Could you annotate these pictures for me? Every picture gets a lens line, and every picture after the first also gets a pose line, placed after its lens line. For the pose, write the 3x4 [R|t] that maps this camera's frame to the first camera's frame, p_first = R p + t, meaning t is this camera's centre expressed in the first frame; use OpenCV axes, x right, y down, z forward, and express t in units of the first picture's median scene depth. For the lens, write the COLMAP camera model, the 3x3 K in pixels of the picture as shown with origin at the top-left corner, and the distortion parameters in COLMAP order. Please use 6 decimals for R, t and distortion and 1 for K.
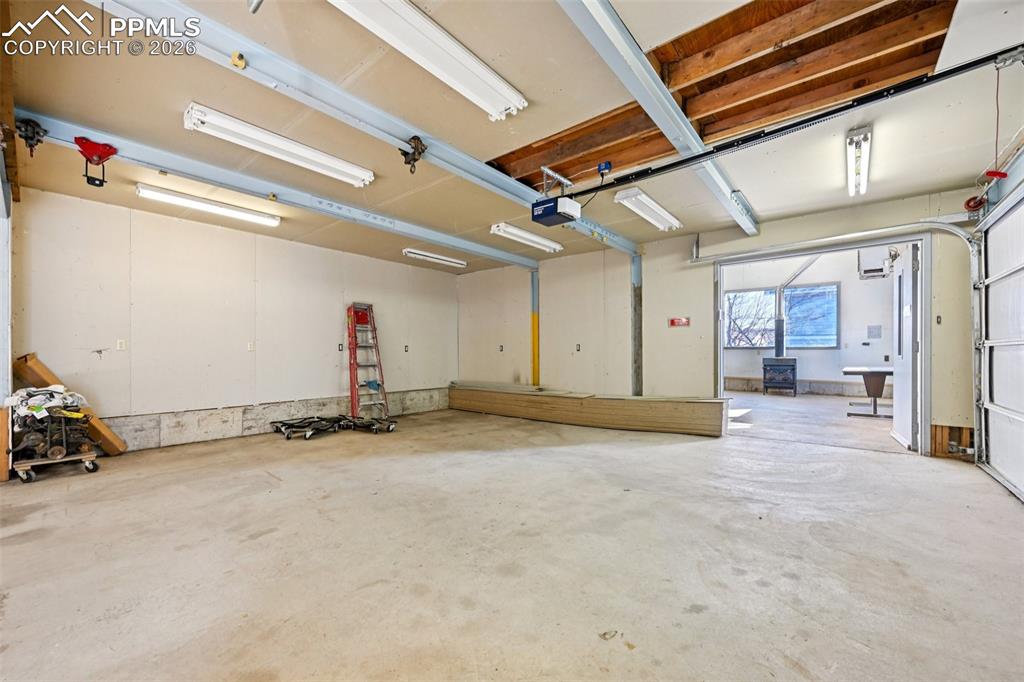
lens RADIAL K [[398.4, 0, 514.8], [0, 398.4, 348.4], [0, 0, 1]] dist [-0.006562, 0.000527]
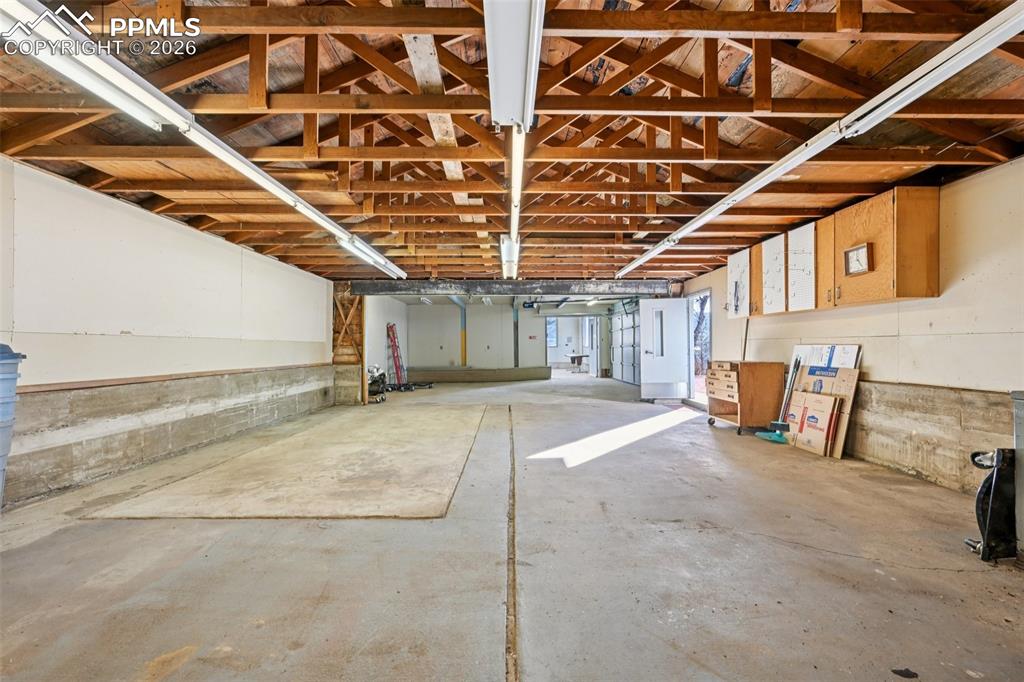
lens RADIAL K [[398.4, 0, 512.6], [0, 398.4, 344.5], [0, 0, 1]] dist [-0.006562, 0.000527]
pose [[0.768424, 0.001063, 0.639940, -1.202907], [0.001140, 0.999995, -0.003029, -0.011320], [-0.639940, 0.003057, 0.768419, -0.807231]]
